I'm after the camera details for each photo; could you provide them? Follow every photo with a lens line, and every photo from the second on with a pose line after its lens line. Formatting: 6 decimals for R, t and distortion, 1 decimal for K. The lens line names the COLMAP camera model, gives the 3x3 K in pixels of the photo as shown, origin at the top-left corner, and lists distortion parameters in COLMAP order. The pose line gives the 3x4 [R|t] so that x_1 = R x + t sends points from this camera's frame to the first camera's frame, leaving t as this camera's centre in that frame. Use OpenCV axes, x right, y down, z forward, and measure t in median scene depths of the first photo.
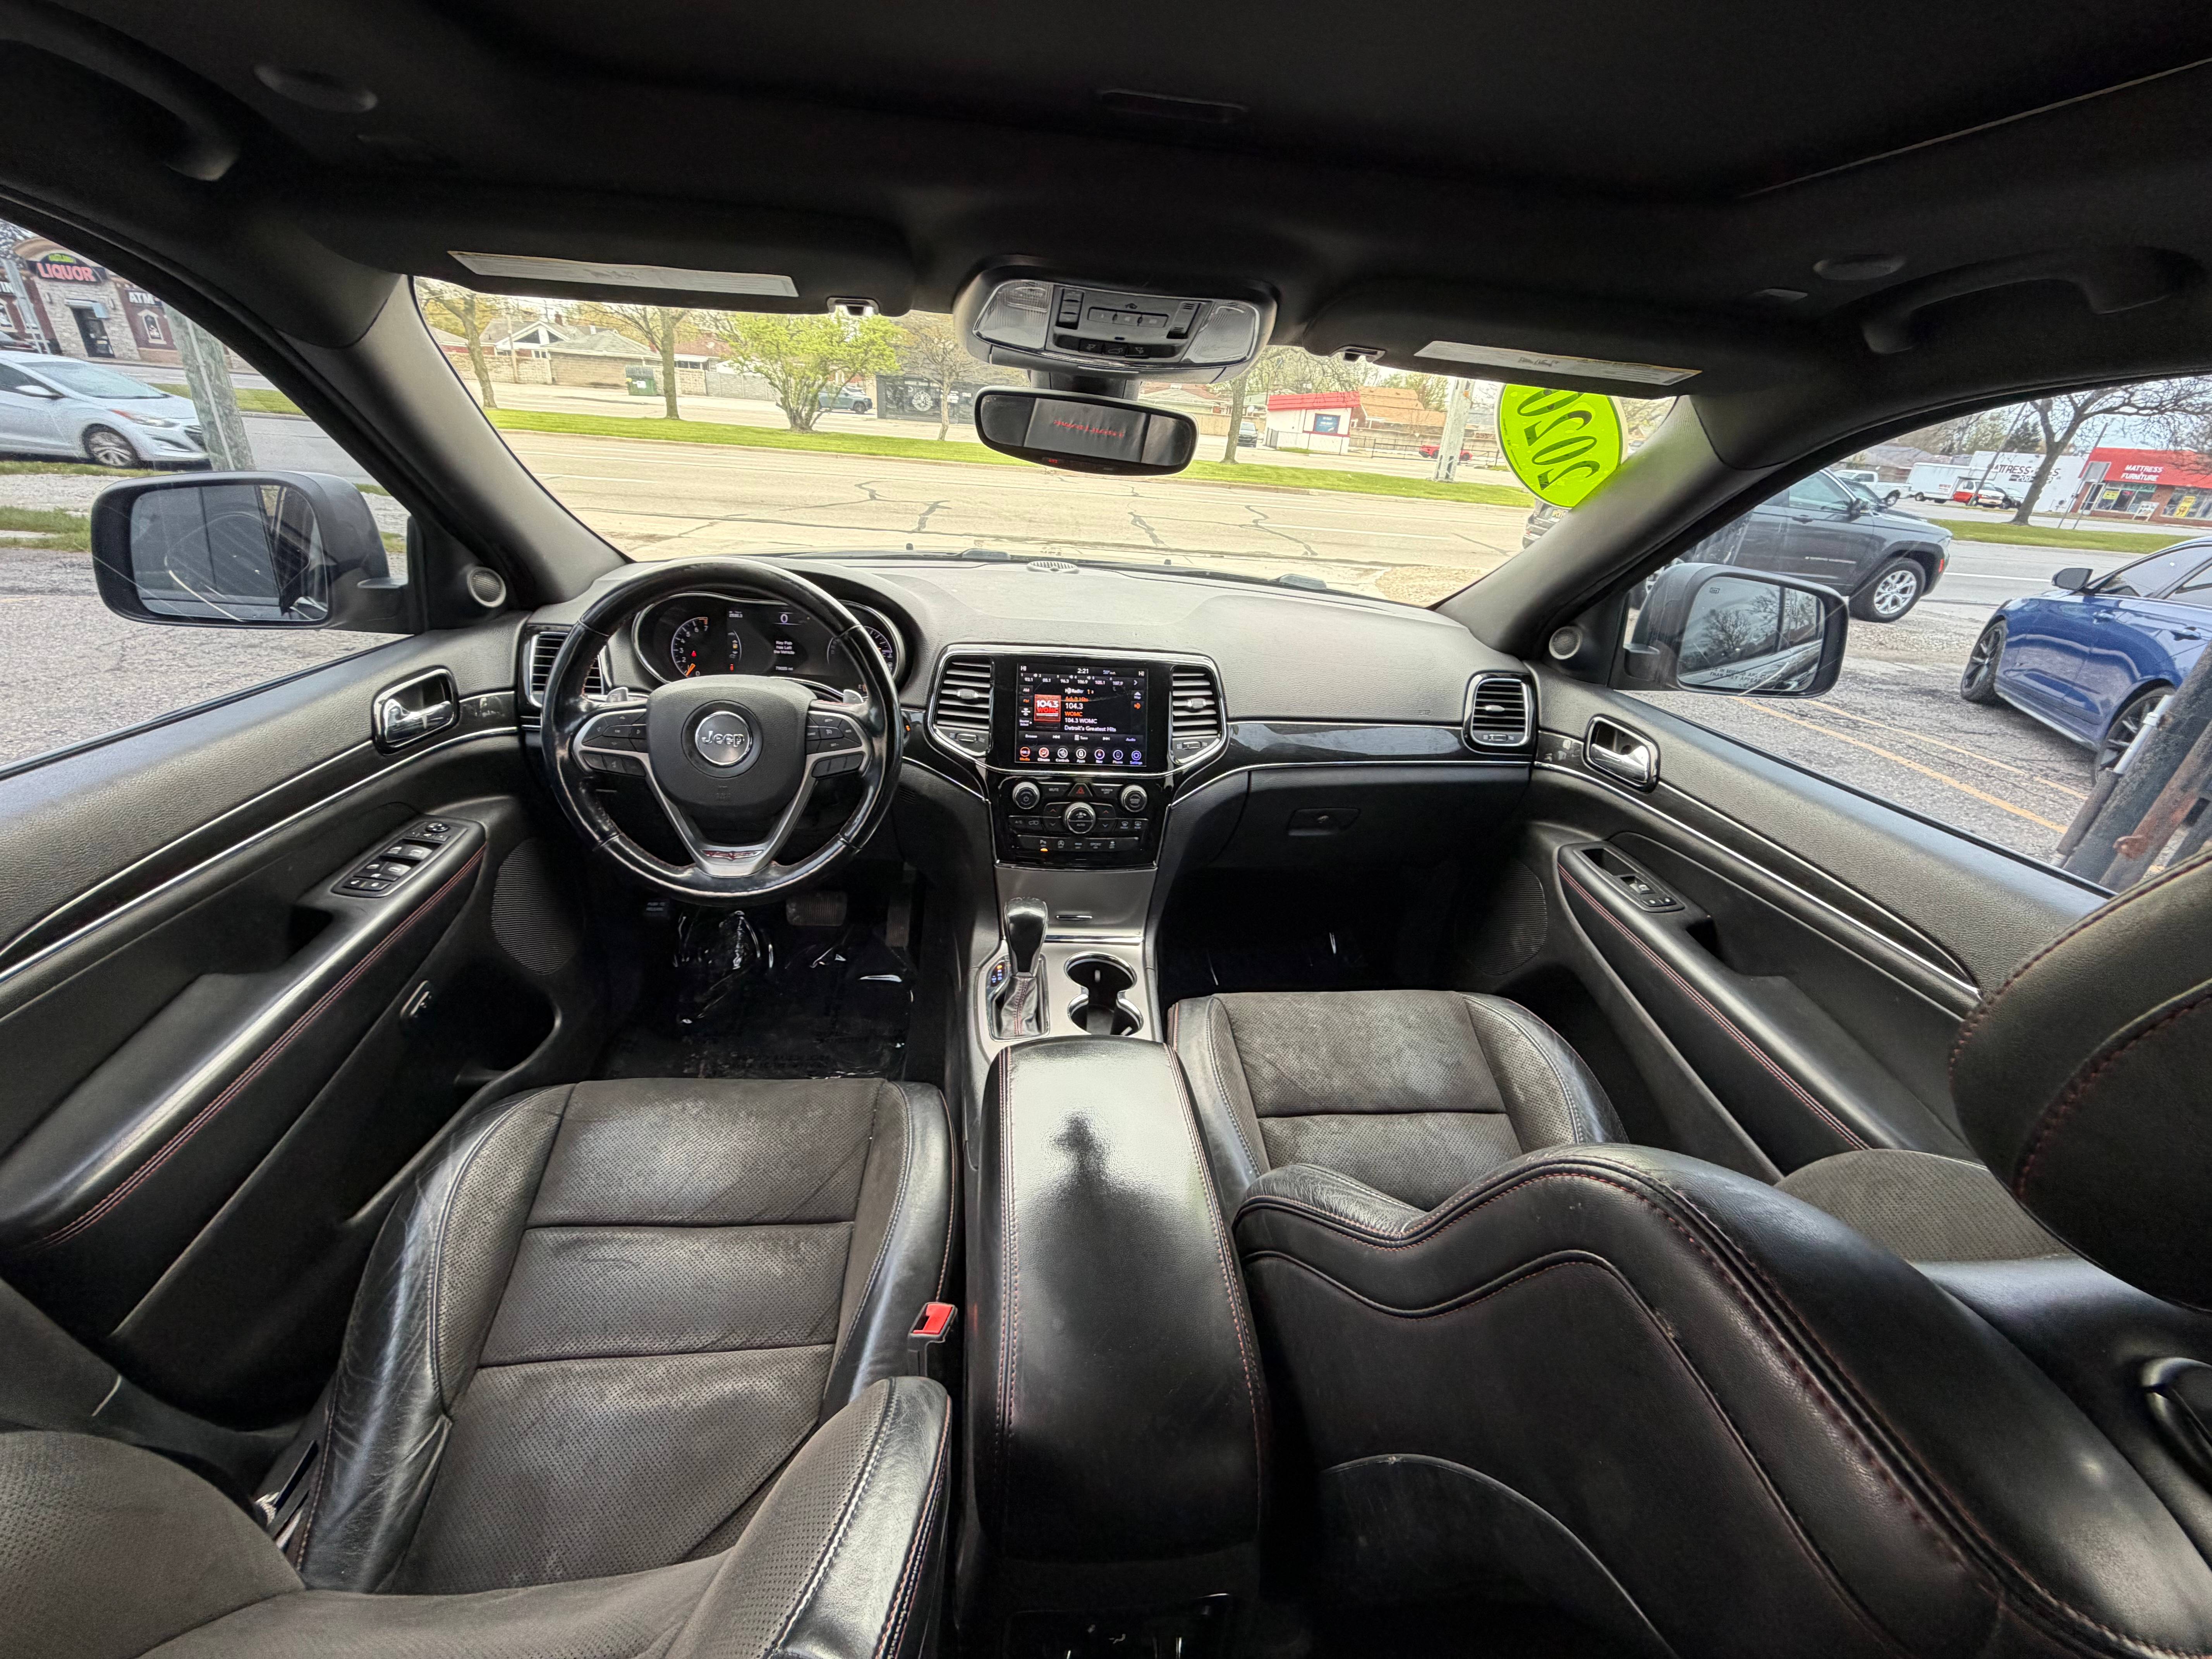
lens RADIAL K [[881.0, 0, 1108.1], [0, 881.0, 826.6], [0, 0, 1]] dist [0.003970, -0.001601]
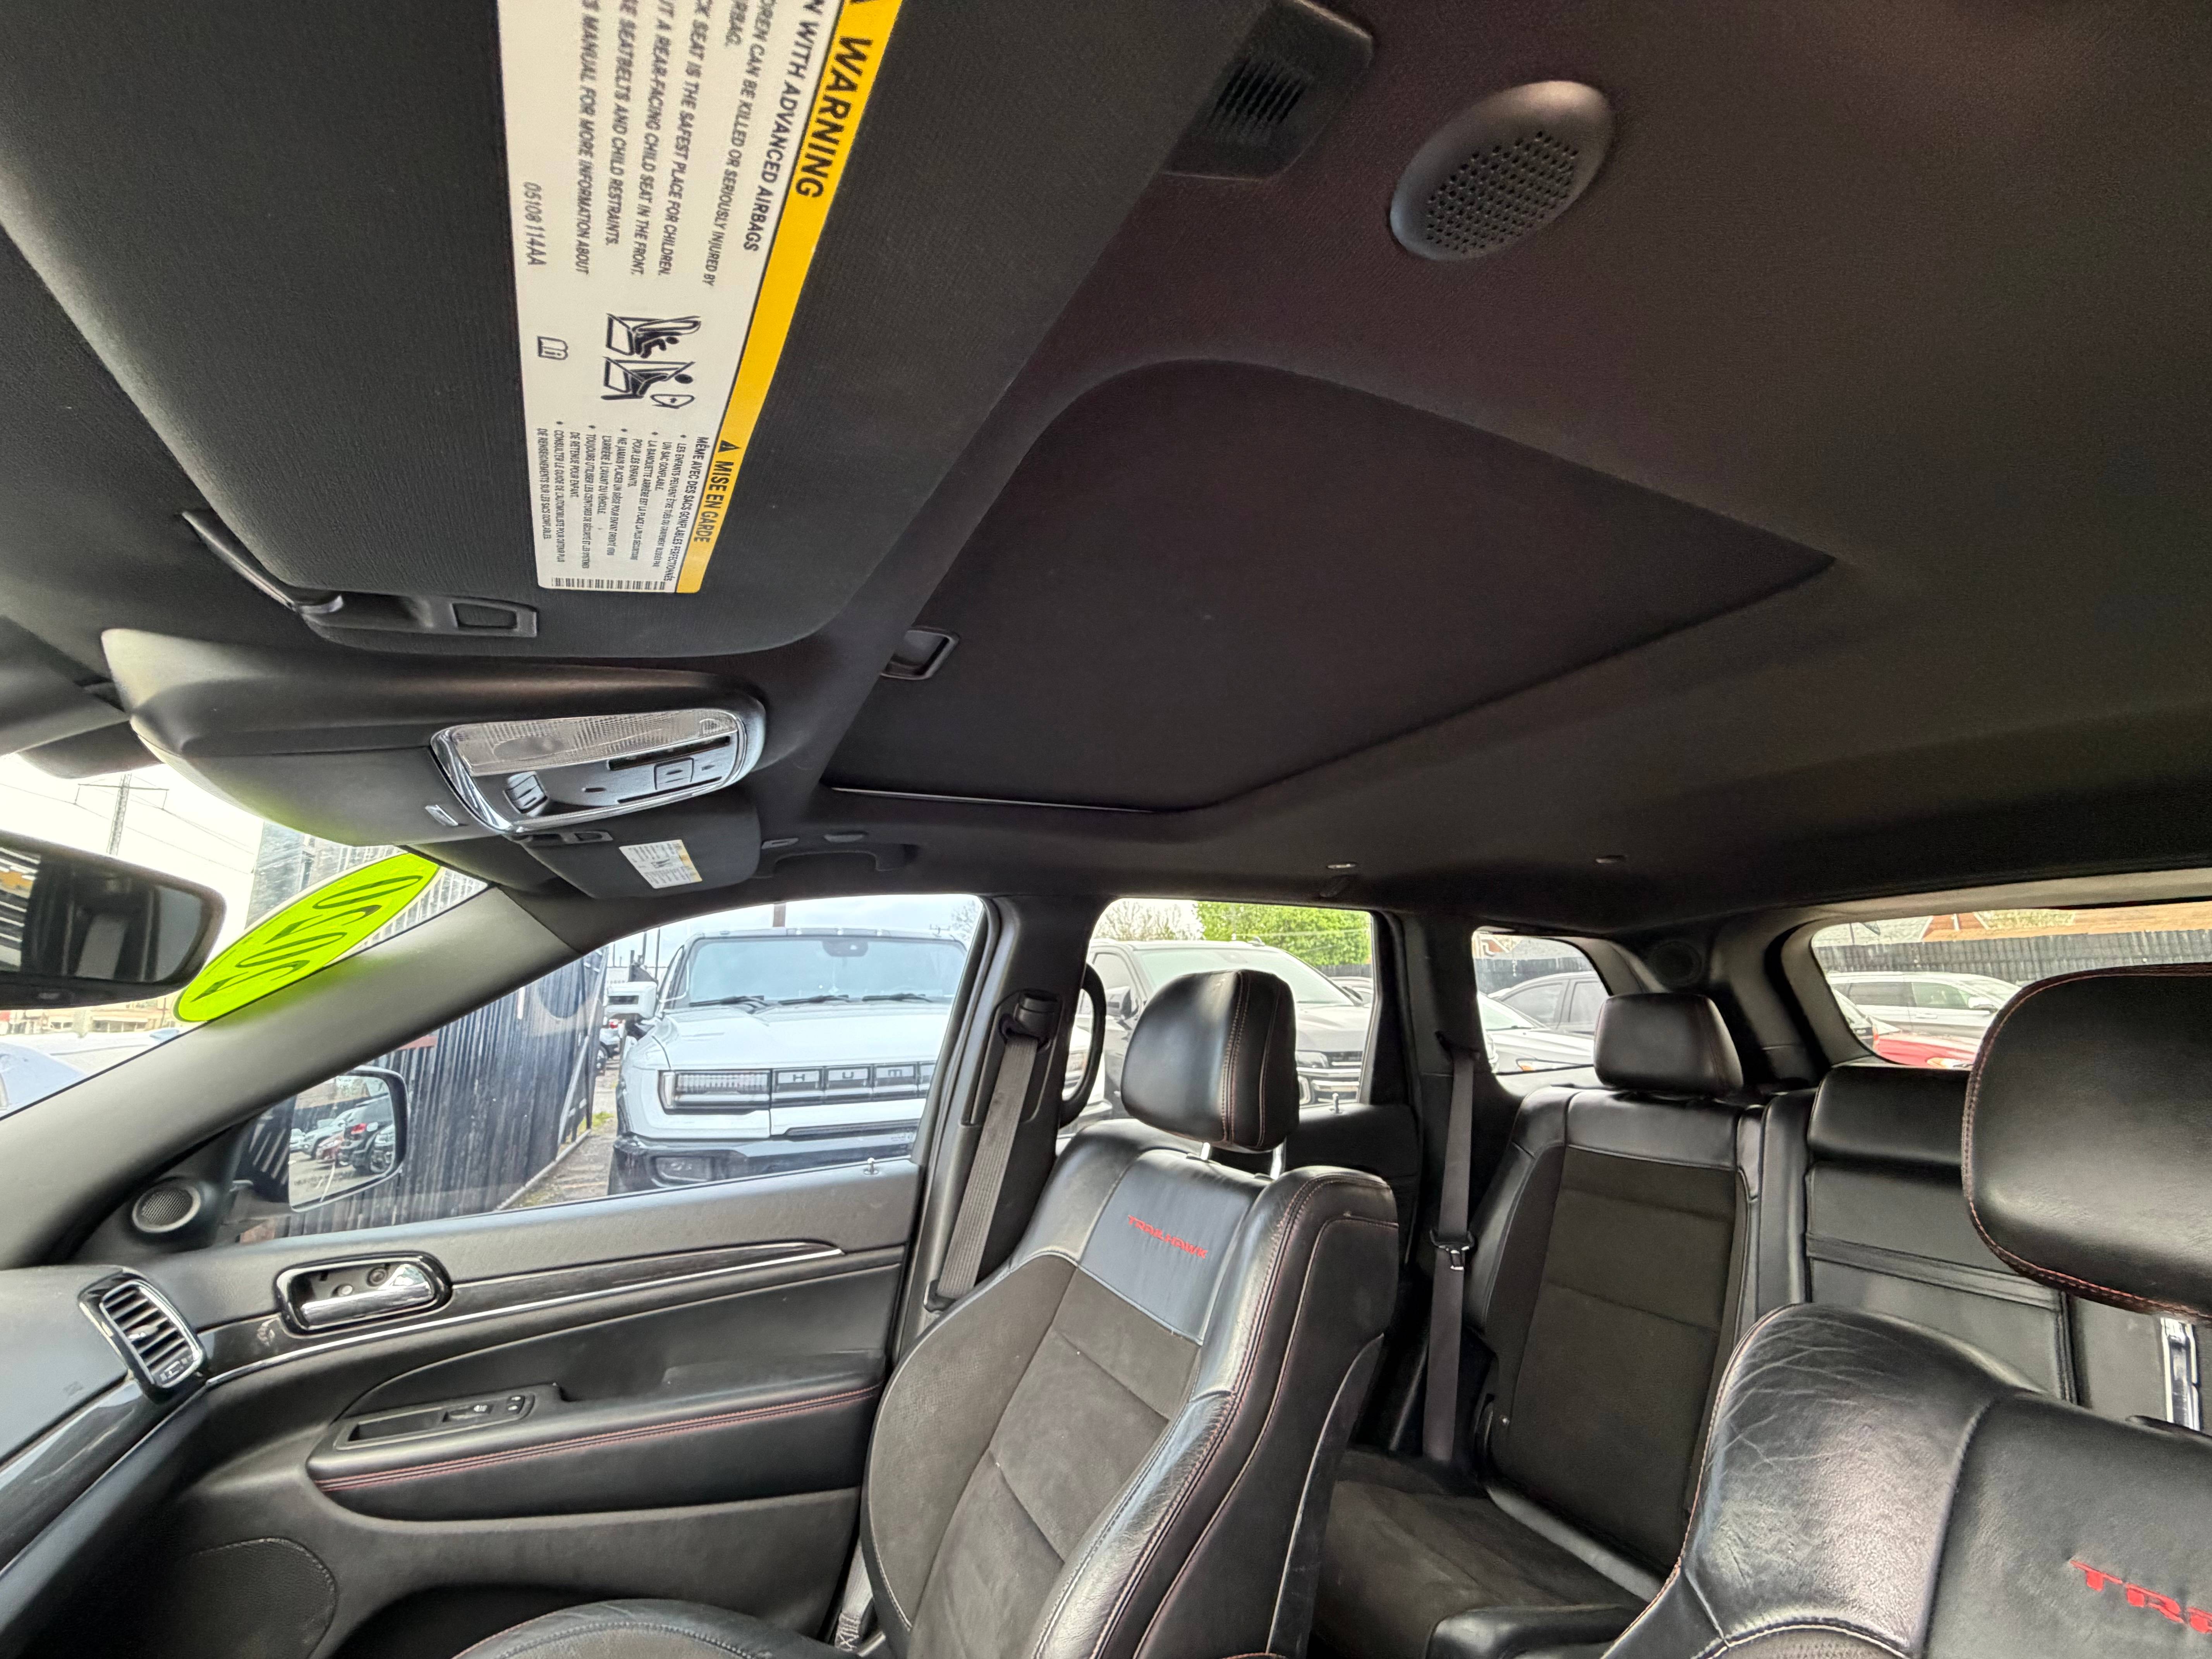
lens RADIAL K [[881.0, 0, 1099.7], [0, 881.0, 831.9], [0, 0, 1]] dist [0.003970, -0.001601]
pose [[-0.337138, 0.108067, 0.935232, -0.472681], [0.396843, 0.917137, 0.037081, -0.242060], [-0.853729, 0.383642, -0.352088, 0.571958]]
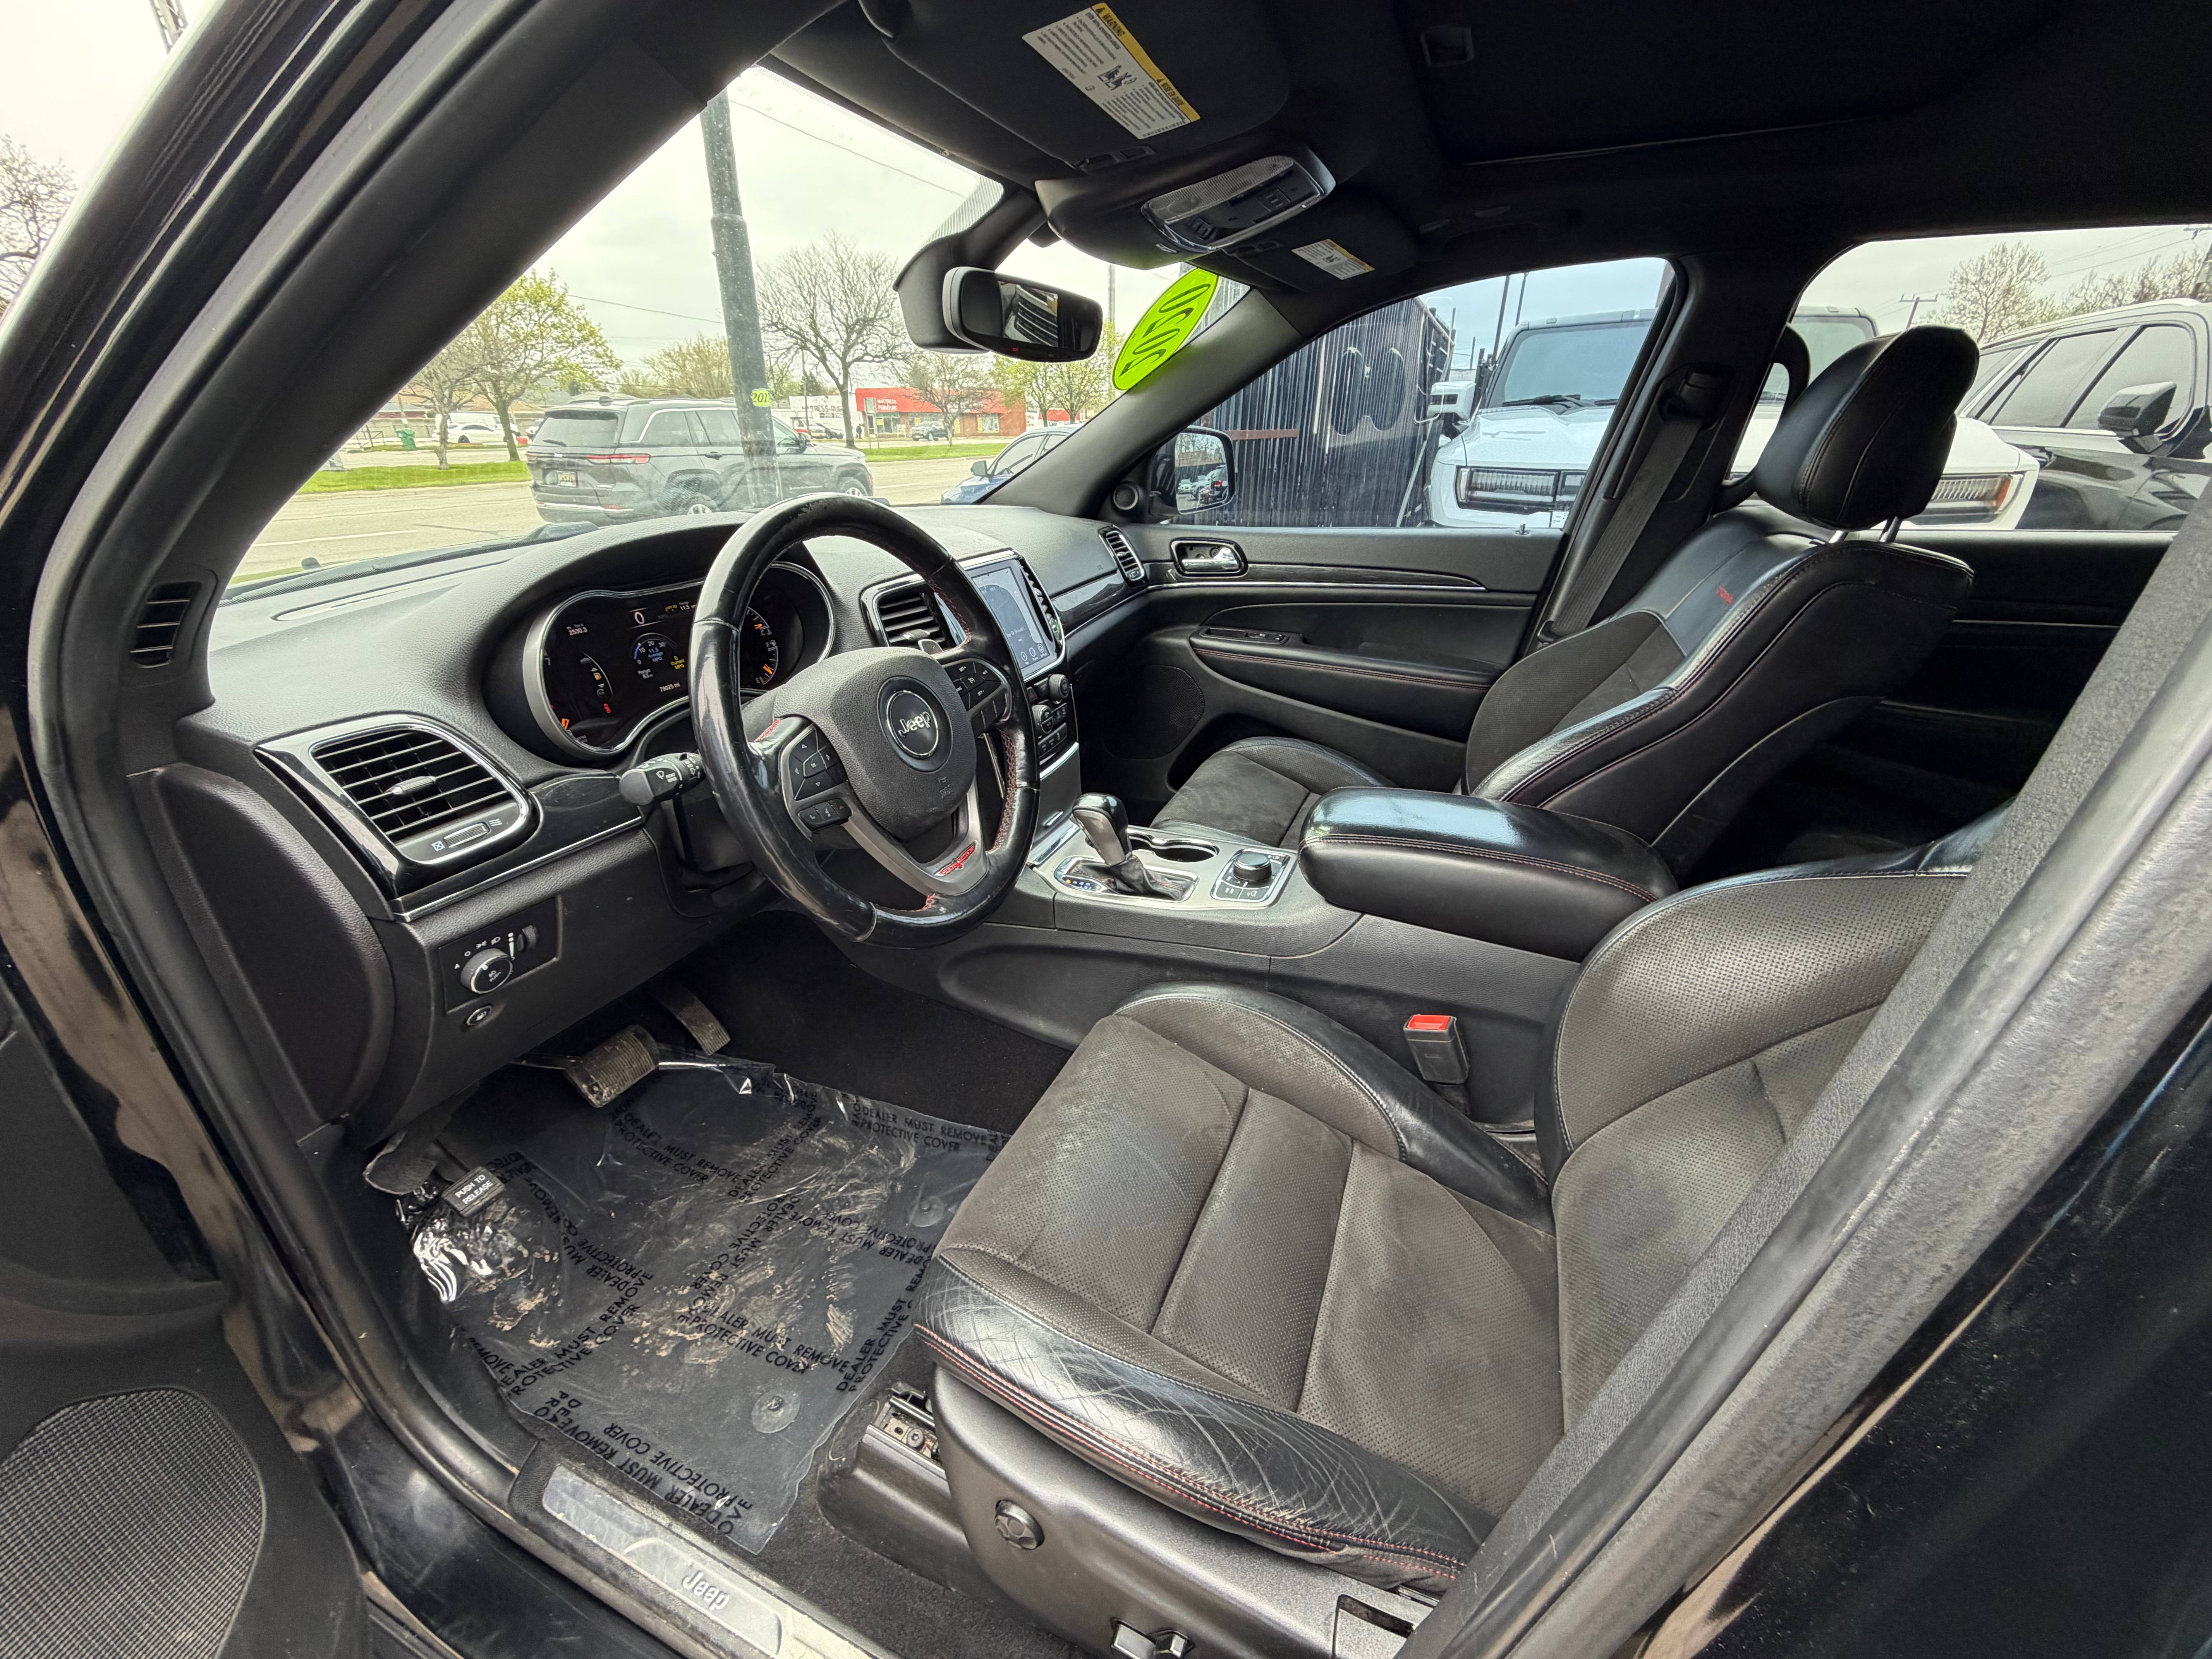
lens RADIAL K [[881.0, 0, 1099.9], [0, 881.0, 830.5], [0, 0, 1]] dist [0.003970, -0.001601]
pose [[0.493097, -0.435661, 0.753030, -0.826652], [0.409779, 0.879854, 0.240704, -0.115193], [-0.767422, 0.189885, 0.612378, 0.350549]]
